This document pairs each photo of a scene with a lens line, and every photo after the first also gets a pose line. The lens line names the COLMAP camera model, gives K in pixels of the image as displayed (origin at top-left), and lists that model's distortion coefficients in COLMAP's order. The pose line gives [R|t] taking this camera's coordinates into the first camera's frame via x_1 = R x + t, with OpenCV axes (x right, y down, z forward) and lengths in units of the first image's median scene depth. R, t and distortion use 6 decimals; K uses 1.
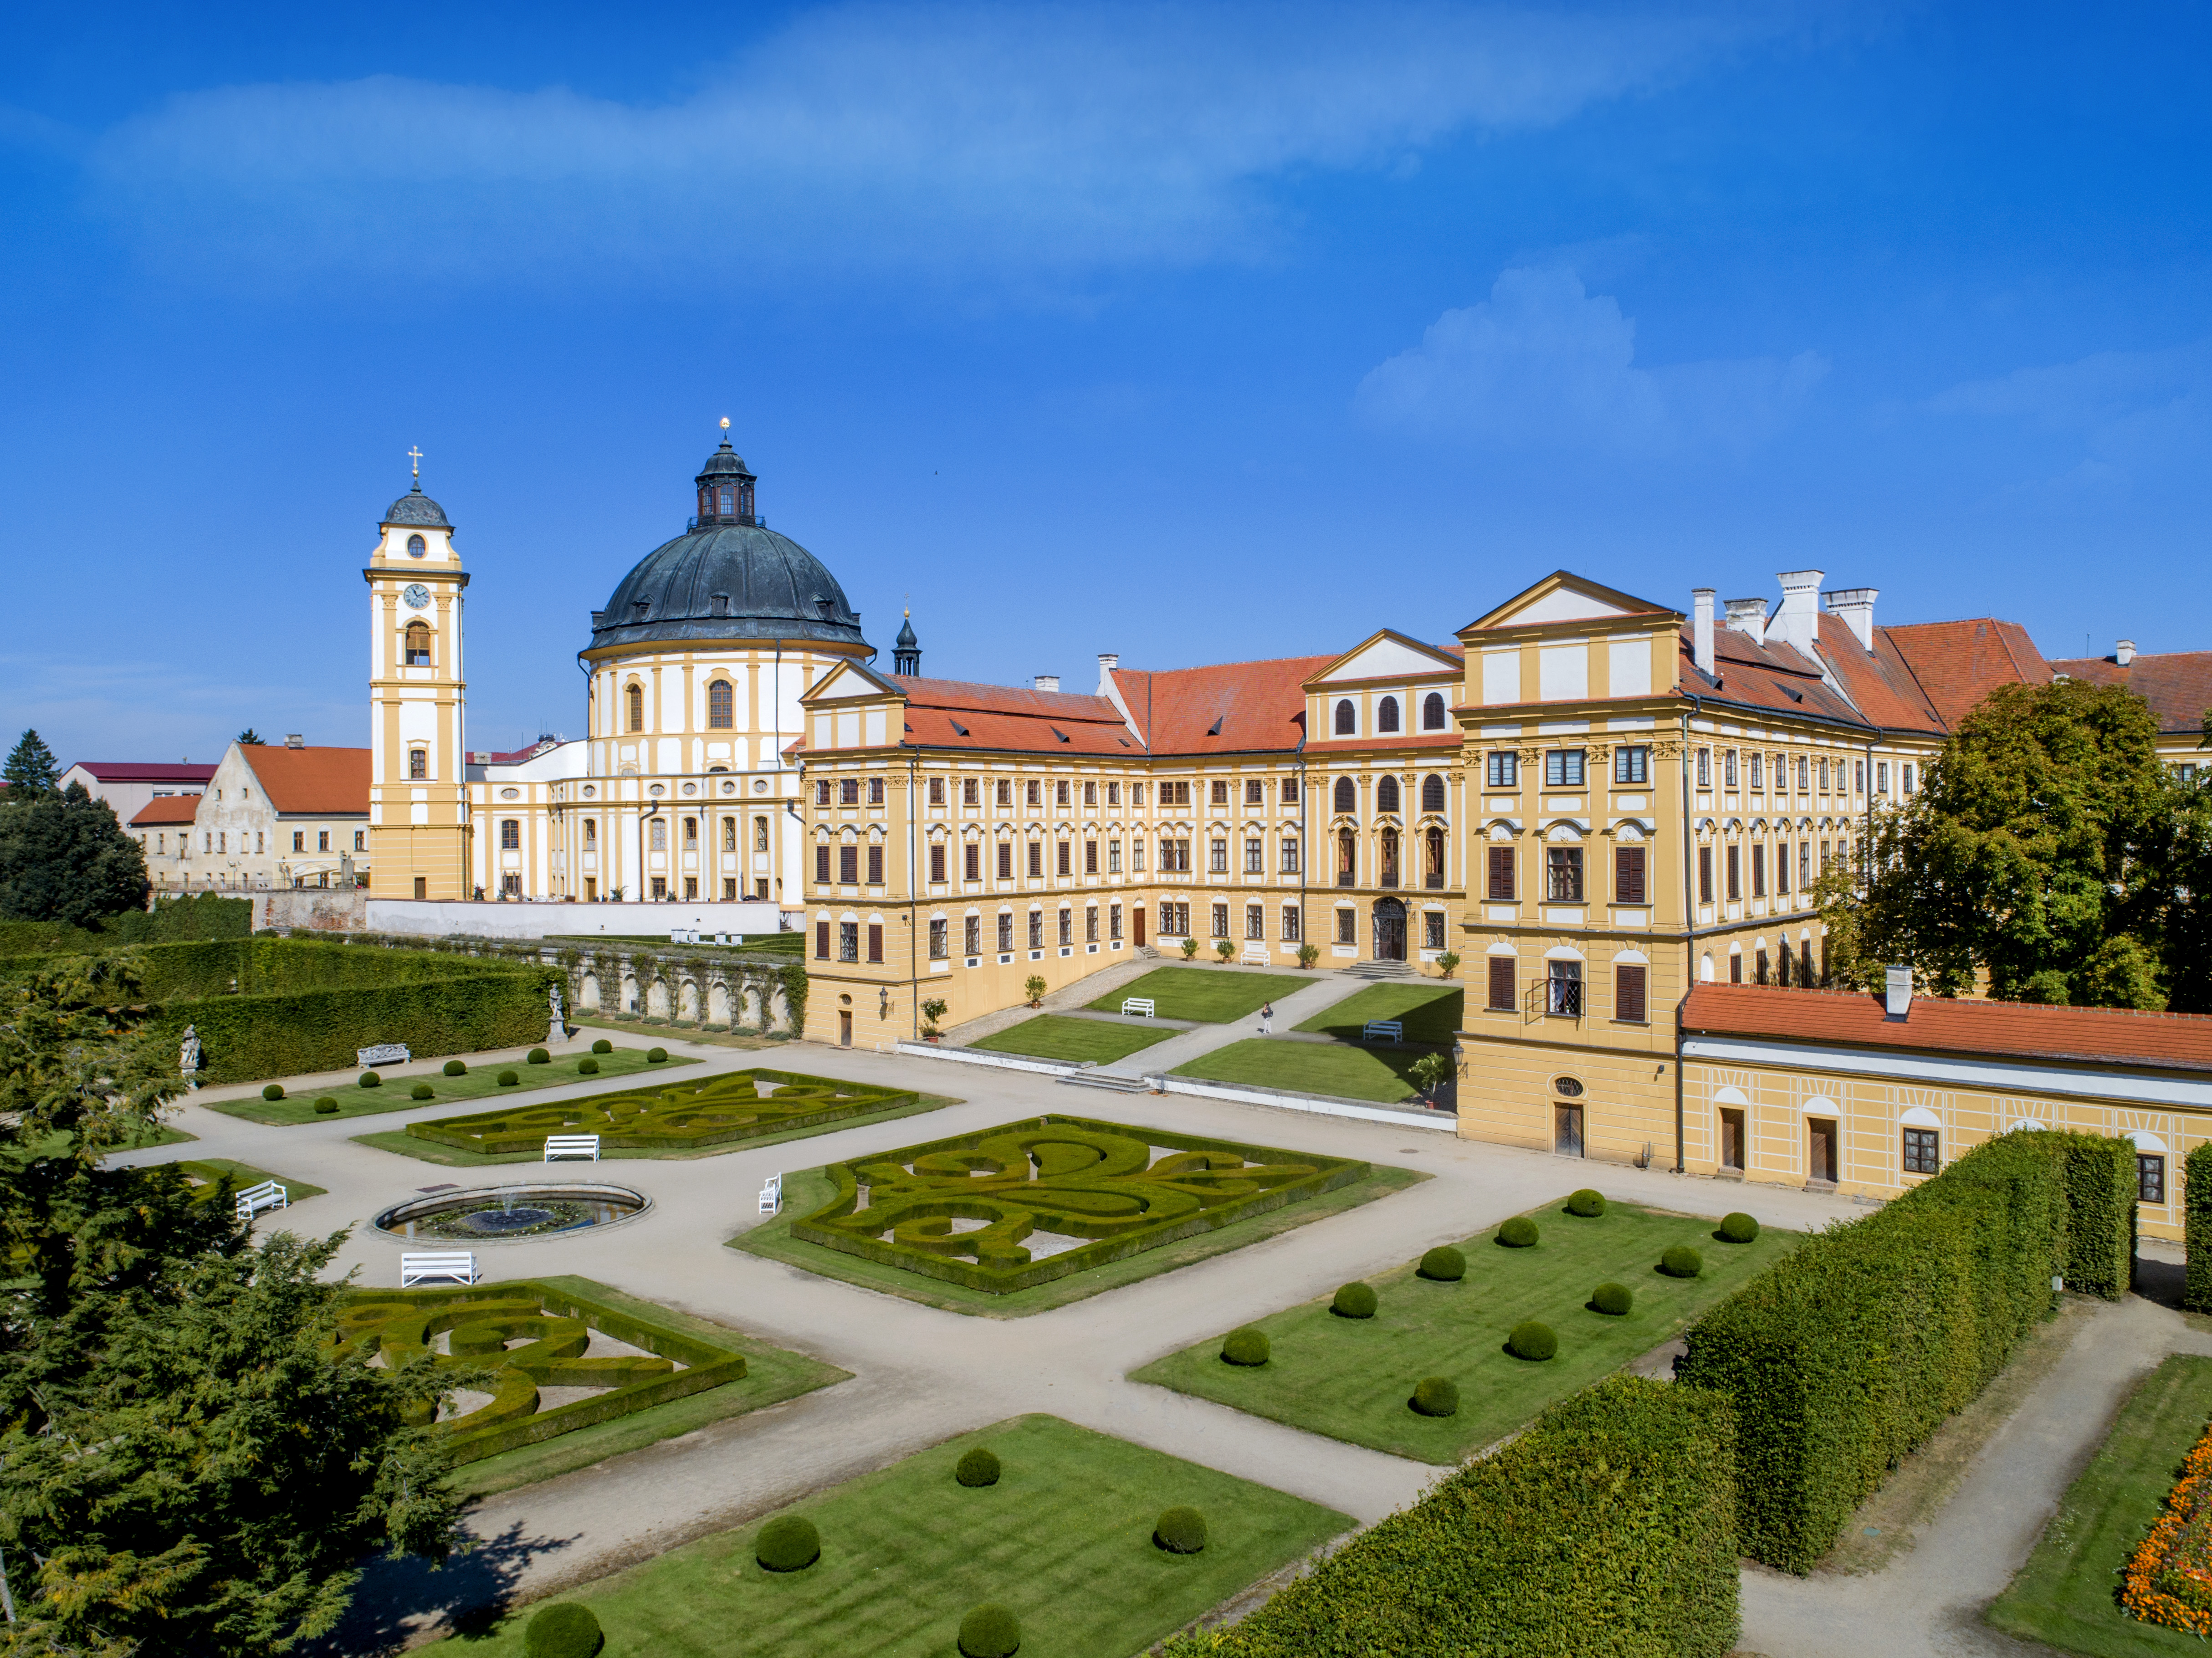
lens RADIAL K [[1745.6, 0, 1106.0], [0, 1745.6, 829.0], [0, 0, 1]] dist [-0.004686, 0.001295]
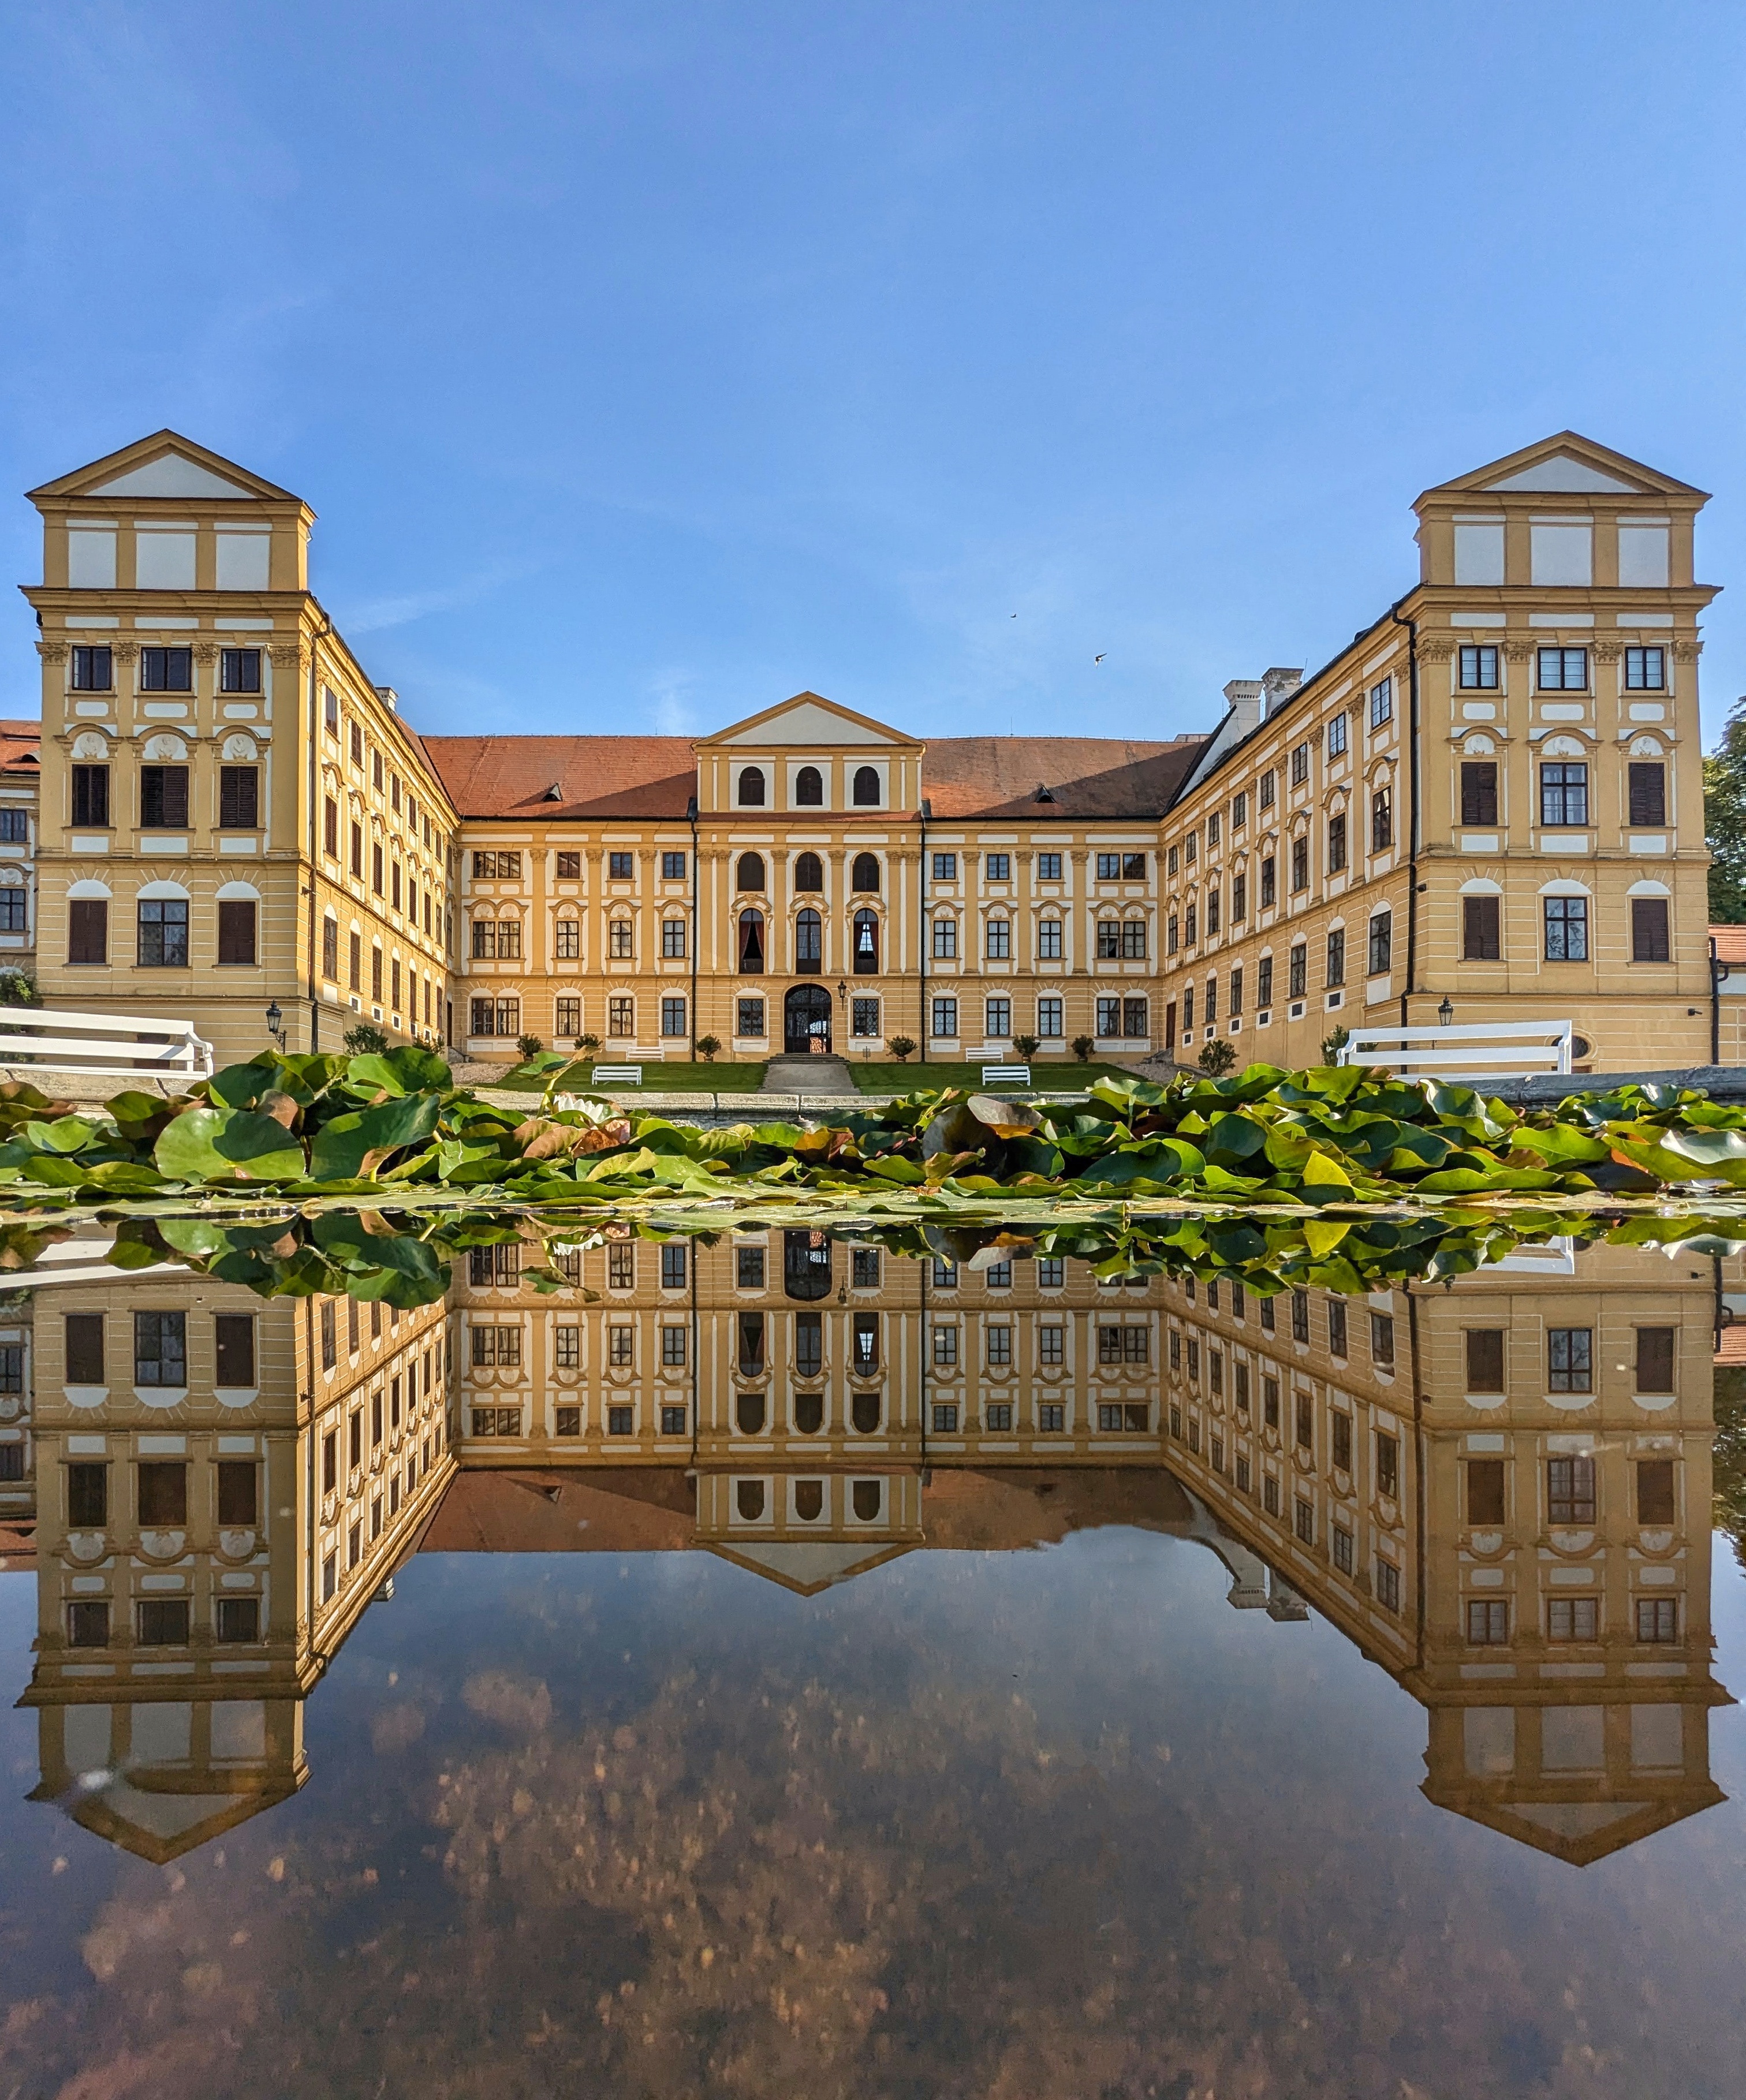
lens RADIAL K [[1107.6, 0, 870.7], [0, 1107.6, 1135.9], [0, 0, 1]] dist [0.008813, -0.000051]
pose [[0.705018, 0.013934, 0.709053, -0.224261], [0.001082, 0.999785, -0.020723, 0.128895], [-0.709189, 0.015377, 0.704851, 0.548919]]
